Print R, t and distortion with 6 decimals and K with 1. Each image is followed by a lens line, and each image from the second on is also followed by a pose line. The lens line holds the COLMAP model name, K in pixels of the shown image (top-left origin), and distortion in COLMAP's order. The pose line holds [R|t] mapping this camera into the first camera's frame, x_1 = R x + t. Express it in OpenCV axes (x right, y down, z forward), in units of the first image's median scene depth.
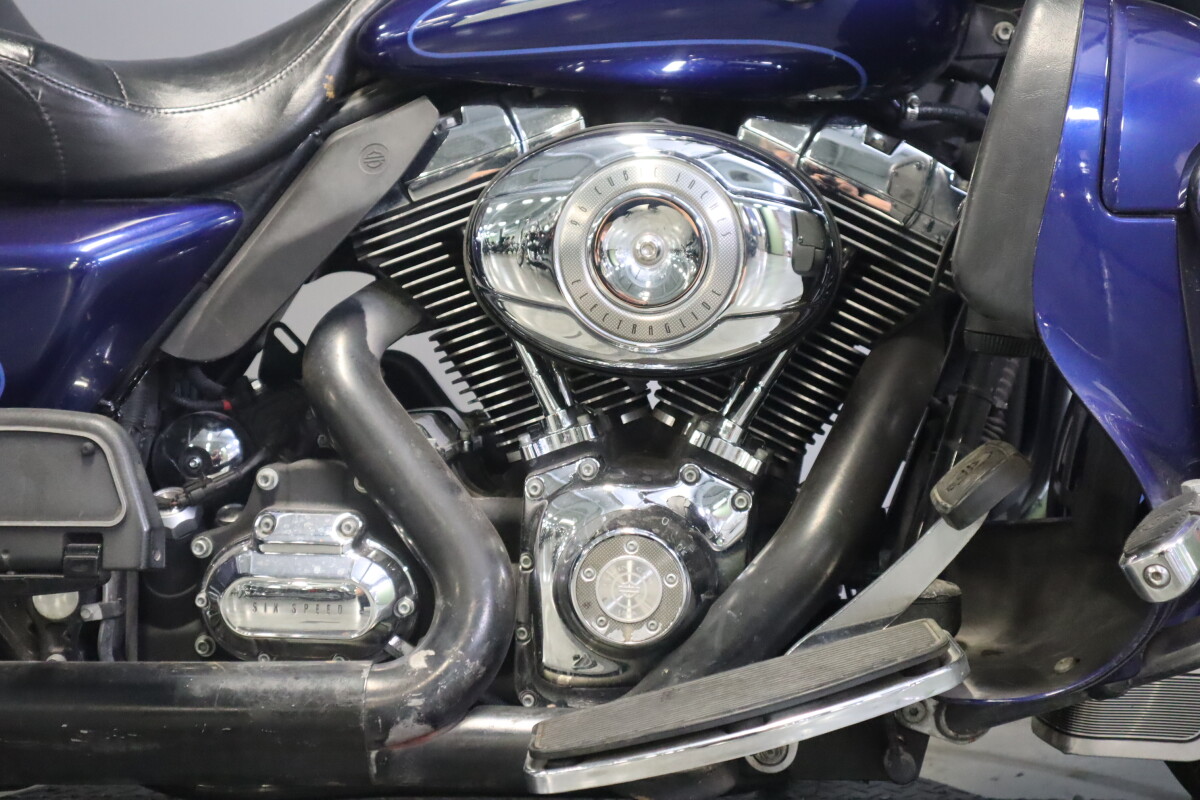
lens RADIAL K [[1689.9, 0, 600.0], [0, 1689.9, 400.0], [0, 0, 1]] dist [0.034358, 0.065899]
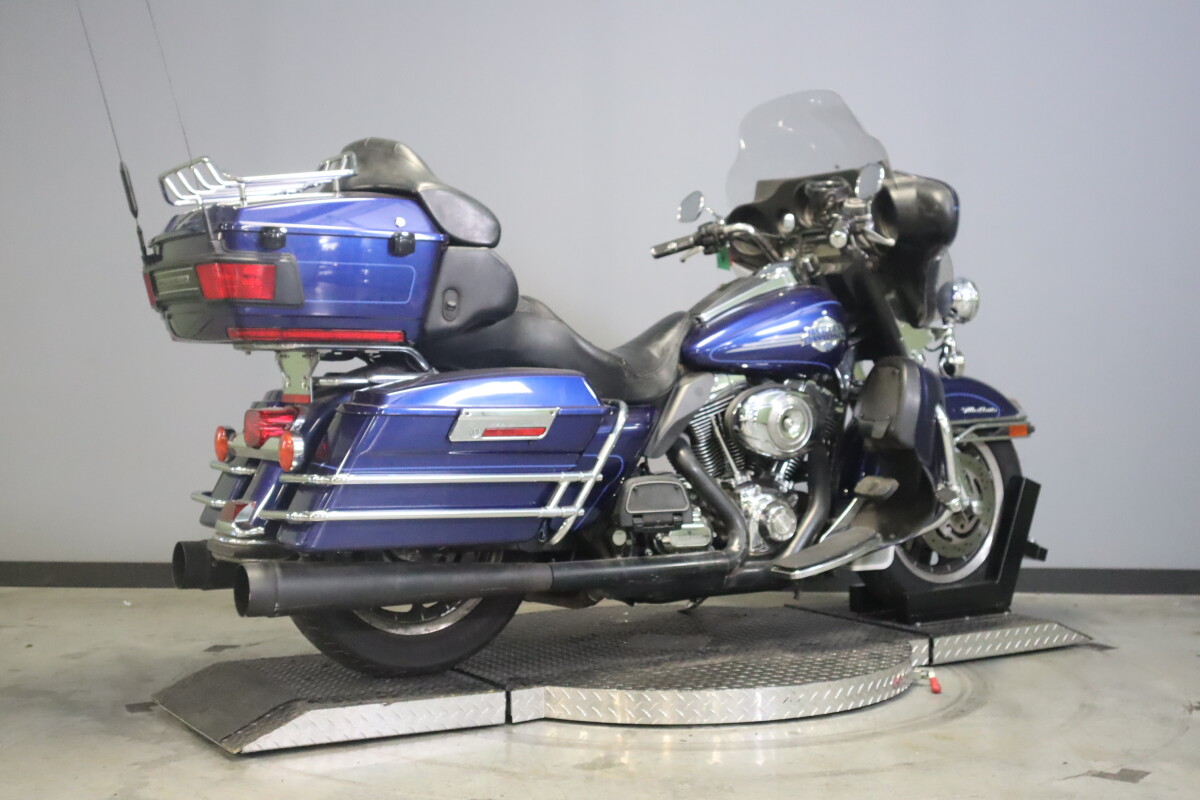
lens RADIAL K [[1578.3, 0, 600.0], [0, 1578.3, 400.0], [0, 0, 1]] dist [-0.036708, -0.034106]
pose [[0.817430, -0.004504, 0.576010, -1.984043], [0.019217, 0.999626, -0.019454, -0.076074], [-0.575707, 0.026971, 0.817211, -1.291893]]
